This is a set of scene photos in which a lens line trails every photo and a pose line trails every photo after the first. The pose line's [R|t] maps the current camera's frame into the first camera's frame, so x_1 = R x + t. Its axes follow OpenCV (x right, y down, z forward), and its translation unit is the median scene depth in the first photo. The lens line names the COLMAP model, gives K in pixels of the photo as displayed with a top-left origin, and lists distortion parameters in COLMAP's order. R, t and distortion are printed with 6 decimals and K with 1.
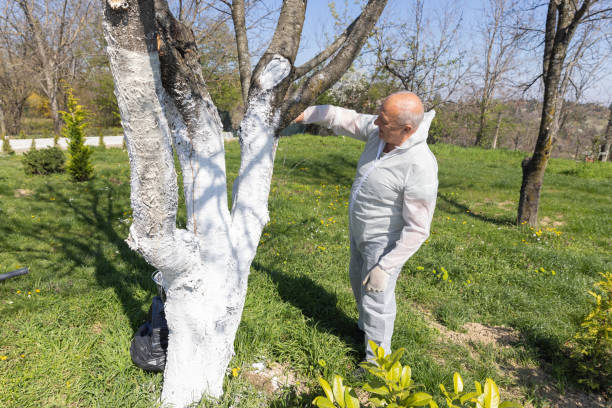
lens RADIAL K [[394.5, 0, 306.0], [0, 394.5, 204.0], [0, 0, 1]] dist [0.003709, 0.000244]
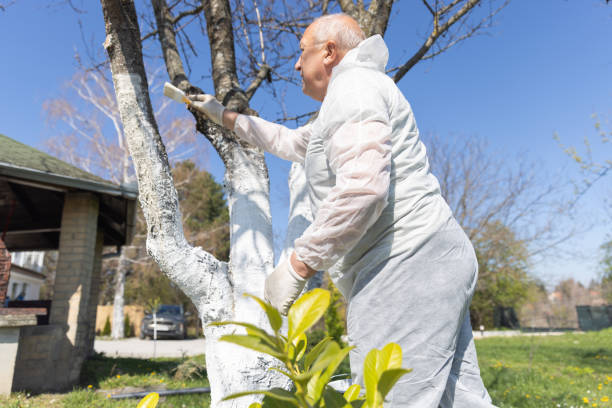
lens RADIAL K [[399.6, 0, 311.0], [0, 399.6, 201.5], [0, 0, 1]] dist [0.009809, -0.000394]
pose [[0.789489, -0.218691, -0.573482, 0.495791], [-0.089794, 0.883159, -0.460399, 0.370888], [0.607161, 0.414976, 0.677607, 0.343351]]
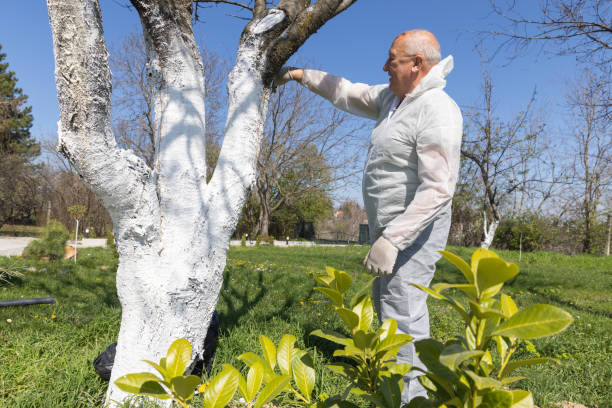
lens RADIAL K [[399.6, 0, 311.0], [0, 399.6, 201.5], [0, 0, 1]] dist [0.009809, -0.000394]
pose [[0.979855, -0.003585, -0.199680, 0.213101], [-0.054646, 0.956870, -0.285332, 0.345621], [0.192090, 0.290496, 0.937397, 0.254595]]
